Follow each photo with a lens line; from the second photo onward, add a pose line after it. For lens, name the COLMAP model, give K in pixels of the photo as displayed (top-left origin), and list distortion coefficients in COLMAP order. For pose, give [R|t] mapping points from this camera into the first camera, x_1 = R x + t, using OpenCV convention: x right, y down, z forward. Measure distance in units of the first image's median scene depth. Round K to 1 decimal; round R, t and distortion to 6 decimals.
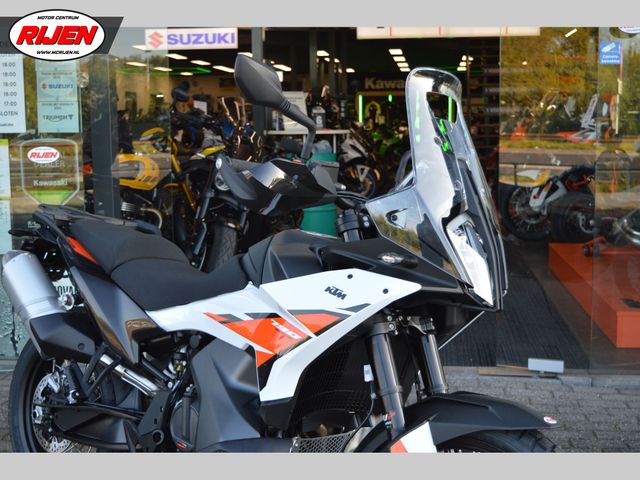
lens RADIAL K [[922.6, 0, 320.0], [0, 922.6, 240.0], [0, 0, 1]] dist [-0.019498, -0.062549]
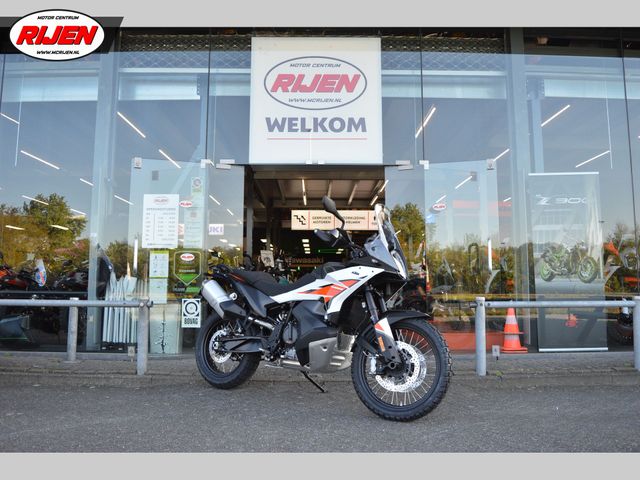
lens RADIAL K [[548.5, 0, 320.0], [0, 548.5, 240.0], [0, 0, 1]] dist [-0.086318, -0.004992]
pose [[0.990949, 0.023153, 0.132226, -0.314870], [0.006232, 0.976018, -0.217601, 0.317755], [-0.134093, 0.216455, 0.967040, -0.684014]]
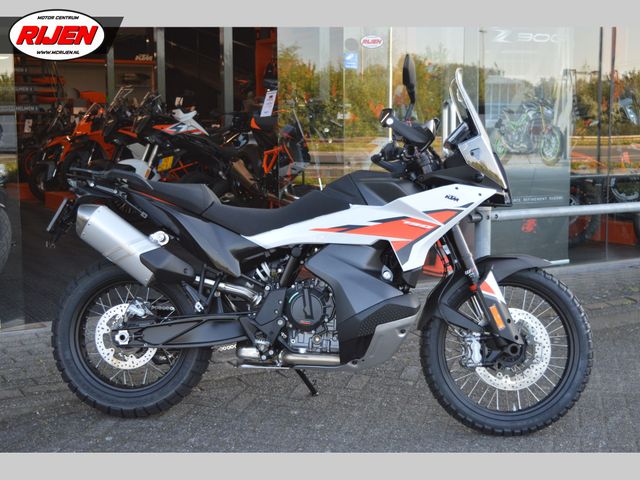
lens RADIAL K [[922.6, 0, 320.0], [0, 922.6, 240.0], [0, 0, 1]] dist [-0.019498, -0.062549]
pose [[0.790073, -0.071573, 0.608820, -1.137385], [0.074608, 0.997004, 0.020389, 0.076477], [-0.608455, 0.029314, 0.793046, -0.180271]]
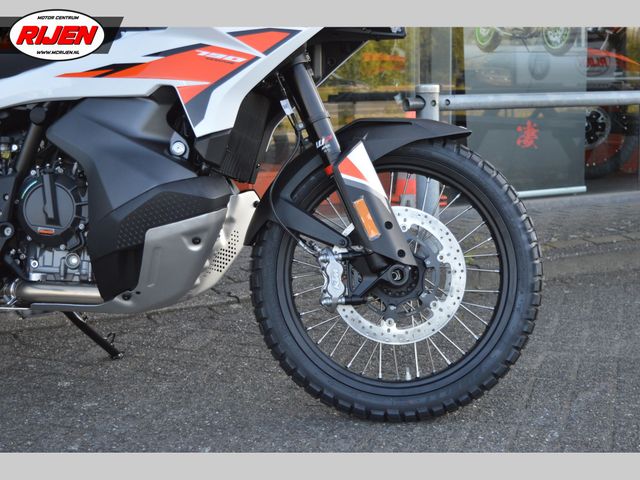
lens RADIAL K [[1024.0, 0, 320.0], [0, 1024.0, 240.0], [0, 0, 1]] dist [0.009554, 0.039844]
pose [[0.817184, -0.092964, 0.568830, -0.552227], [0.083514, 0.995590, 0.042732, 0.241451], [-0.570294, 0.012585, 0.821344, 0.084778]]
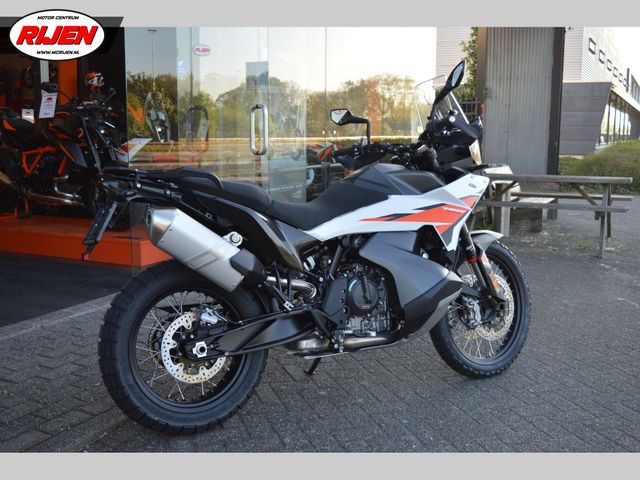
lens RADIAL K [[705.3, 0, 320.0], [0, 705.3, 240.0], [0, 0, 1]] dist [-0.023955, 0.004844]
pose [[0.308937, -0.135105, 0.941438, -1.439664], [0.113132, 0.988051, 0.104670, -0.022052], [-0.944330, 0.074171, 0.320530, 0.782717]]
